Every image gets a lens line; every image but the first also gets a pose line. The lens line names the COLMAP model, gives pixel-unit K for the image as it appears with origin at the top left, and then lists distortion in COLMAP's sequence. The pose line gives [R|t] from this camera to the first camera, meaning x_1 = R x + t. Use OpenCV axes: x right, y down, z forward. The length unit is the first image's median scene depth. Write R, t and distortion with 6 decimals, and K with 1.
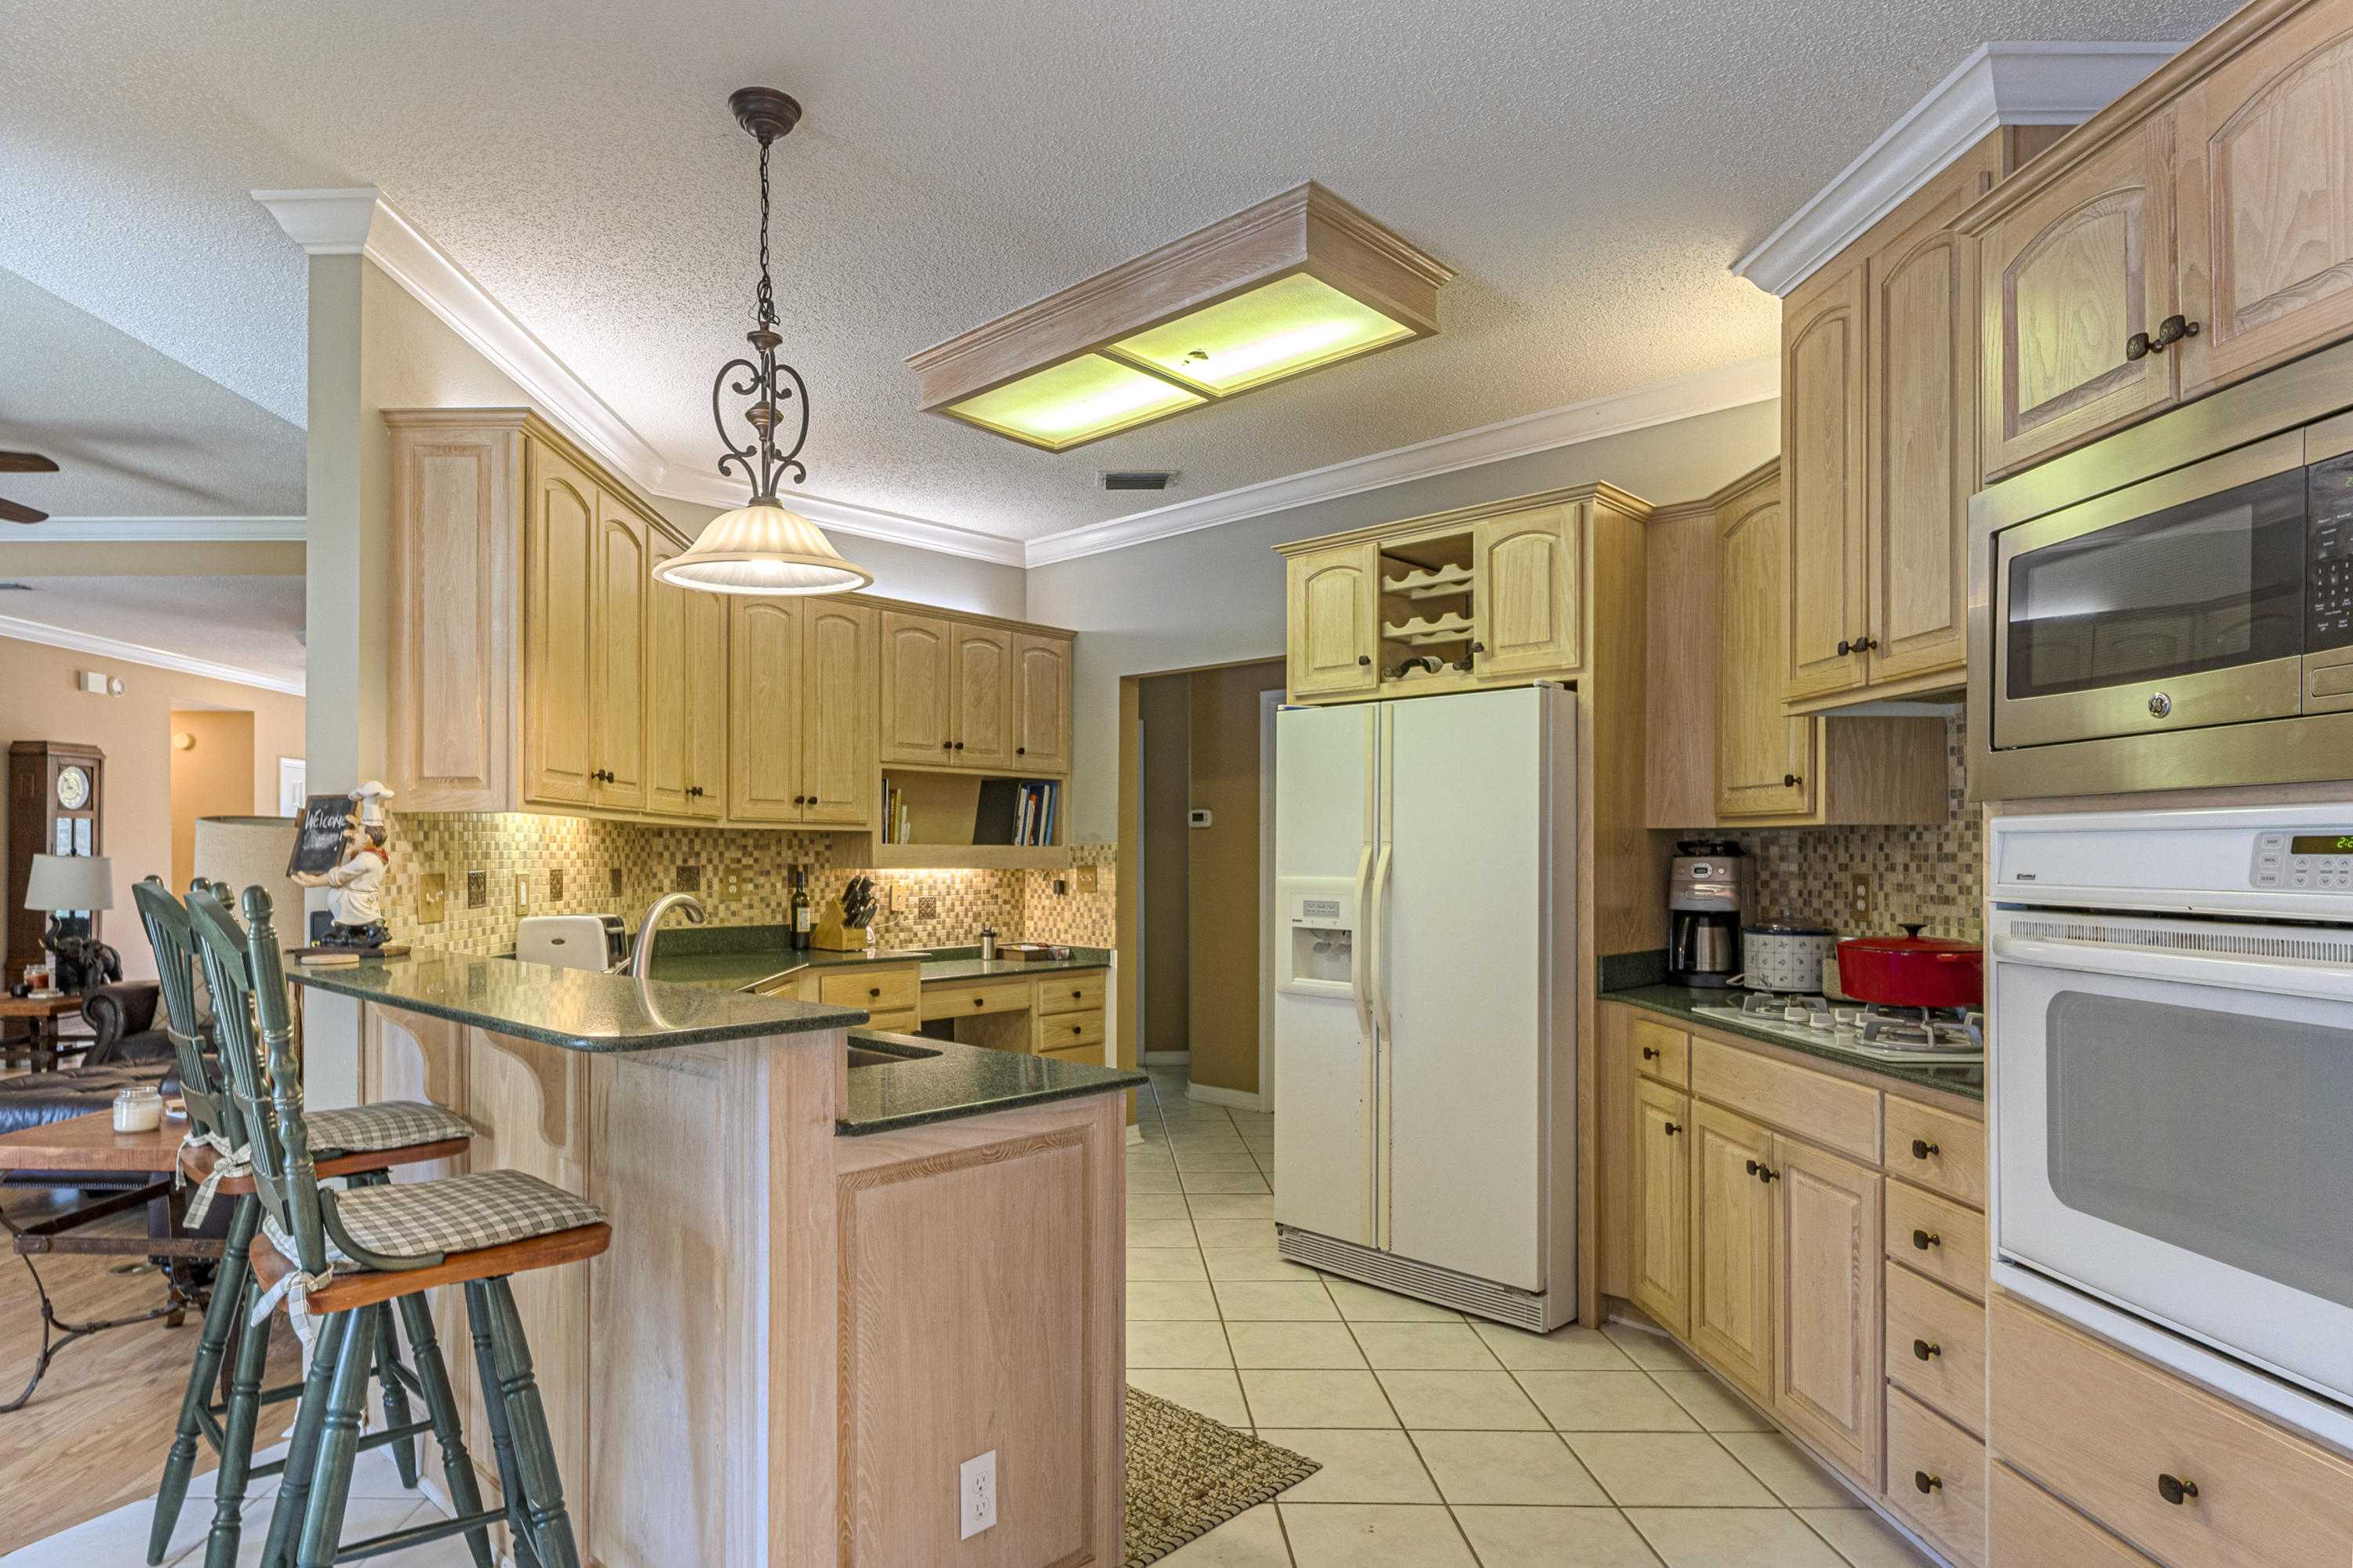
lens RADIAL K [[1300.5, 0, 1076.1], [0, 1300.5, 844.8], [0, 0, 1]] dist [-0.001483, -0.001467]
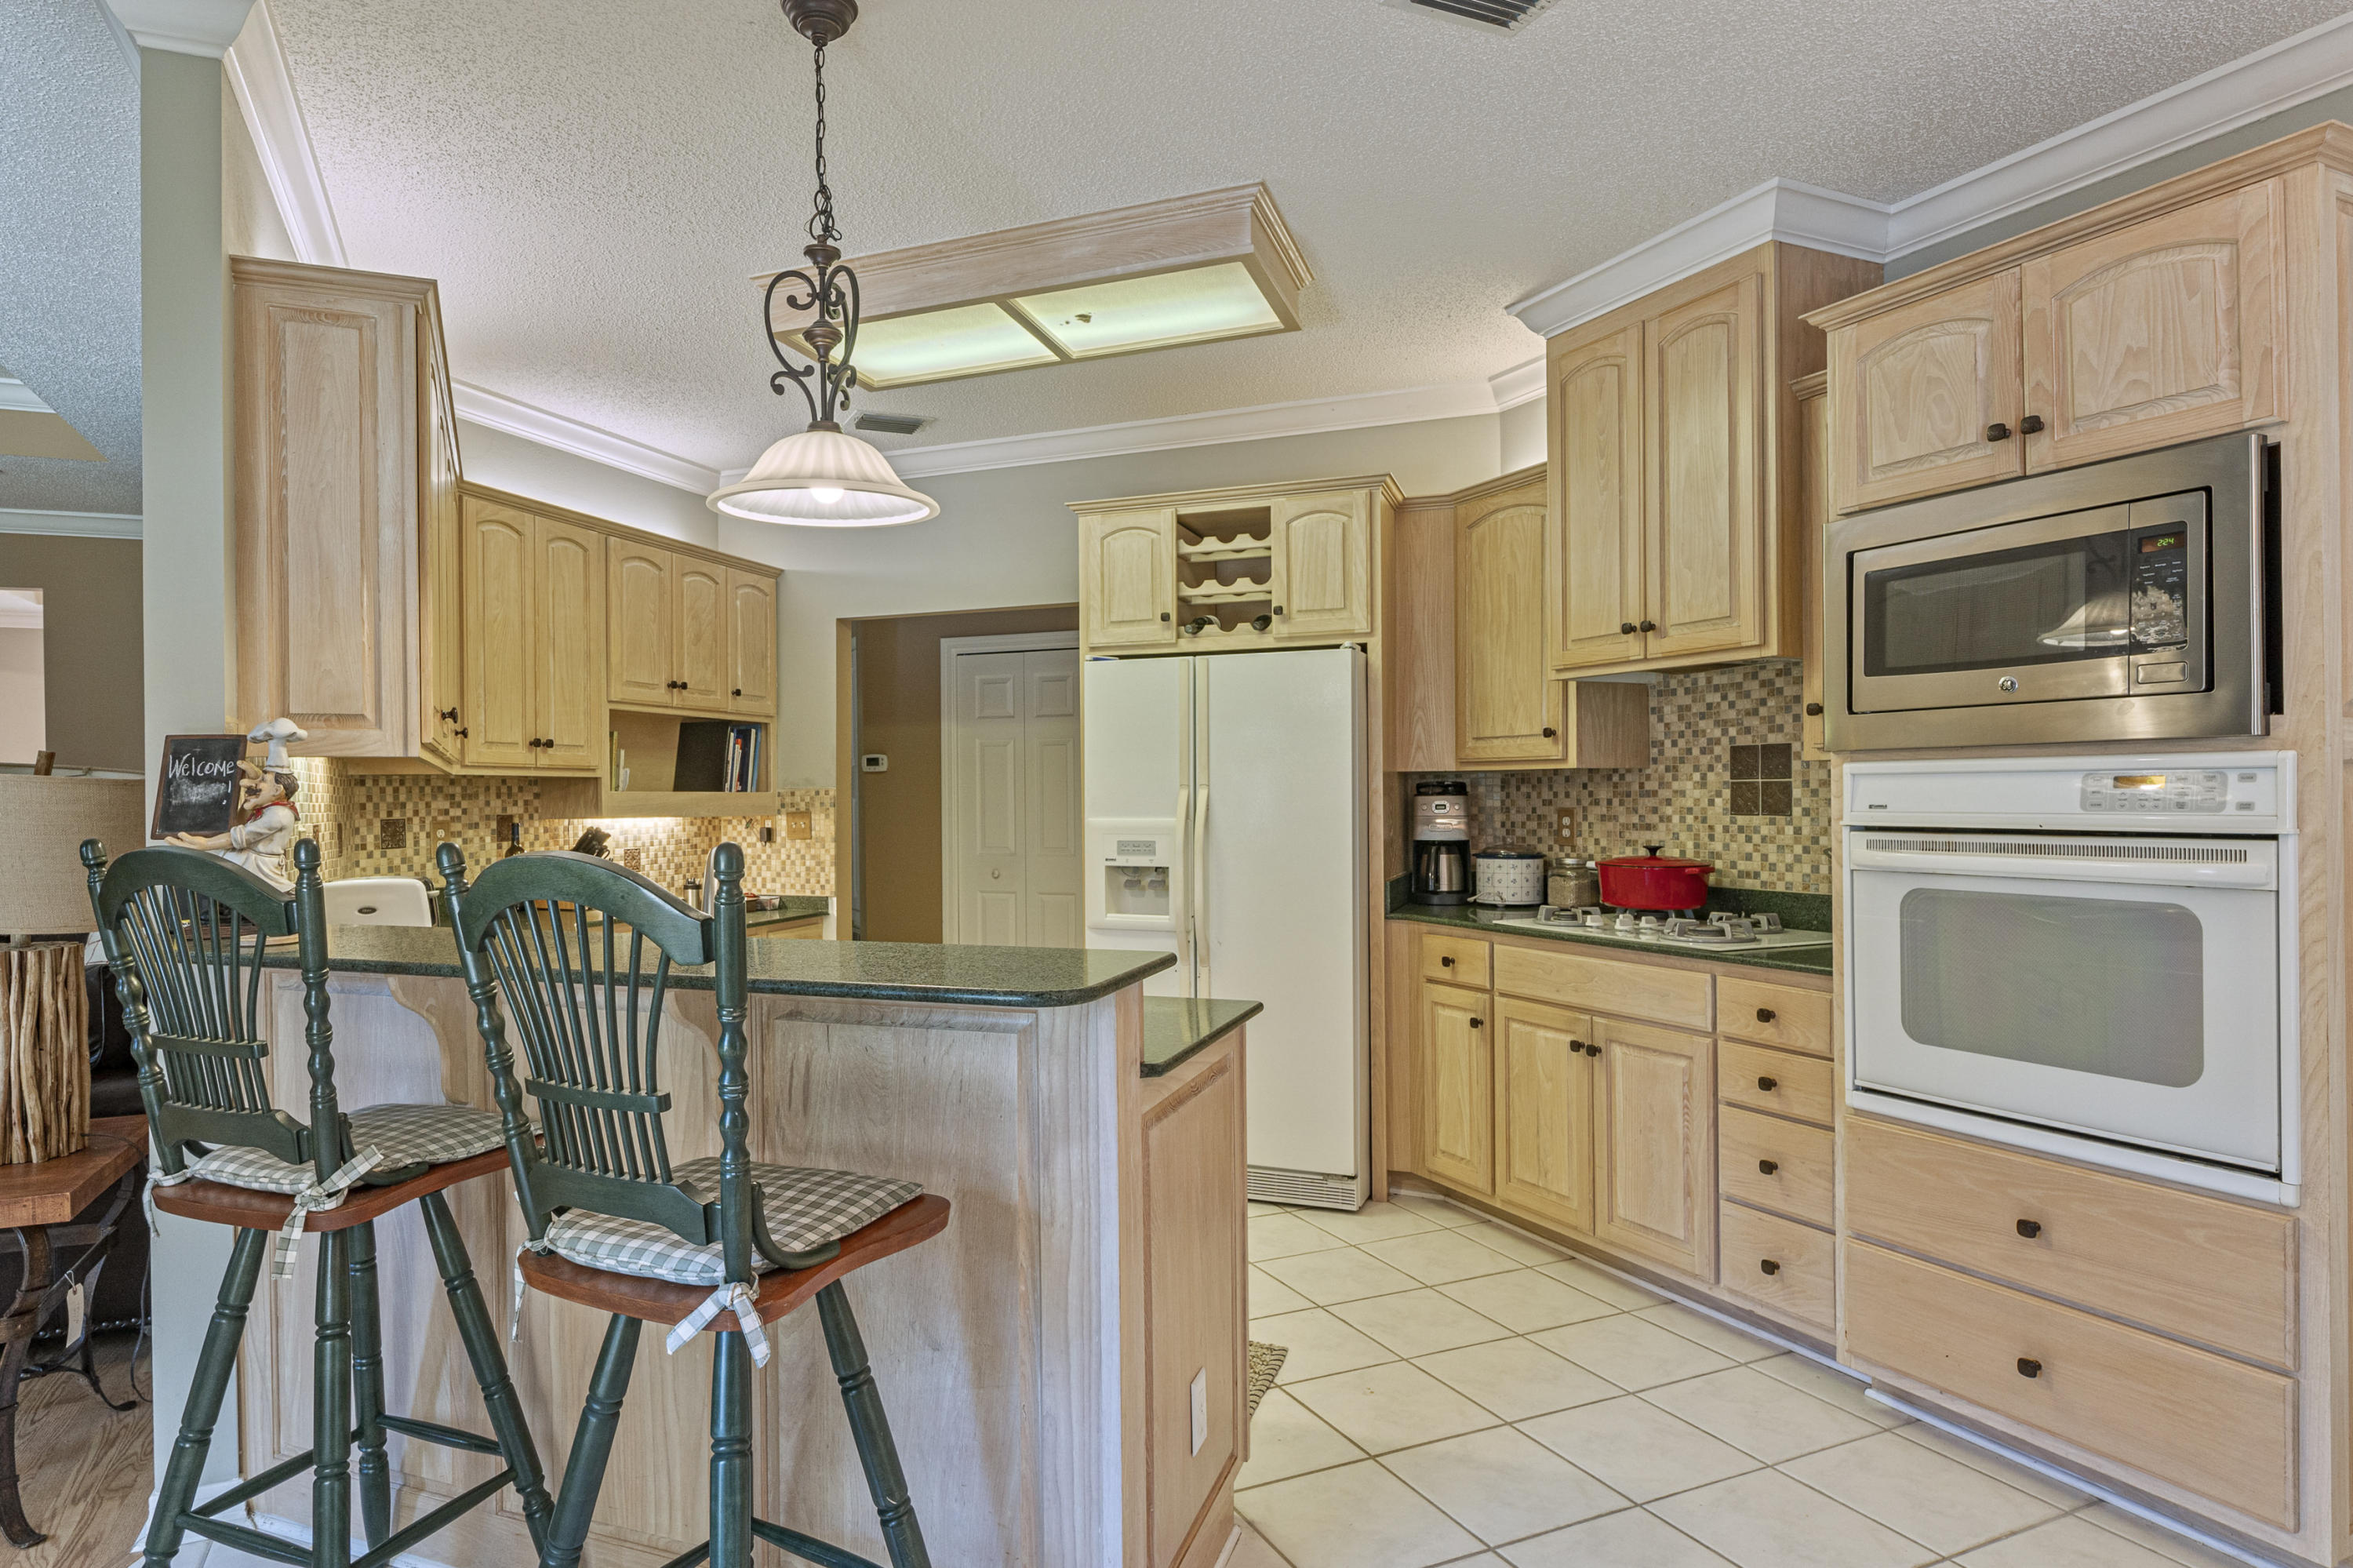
lens RADIAL K [[1301.1, 0, 1069.7], [0, 1301.1, 796.9], [0, 0, 1]] dist [-0.005328, -0.001129]
pose [[0.916828, -0.010920, 0.399133, -0.301473], [0.008487, 0.999933, 0.007862, -0.001683], [-0.399192, -0.003820, 0.916859, 0.044036]]
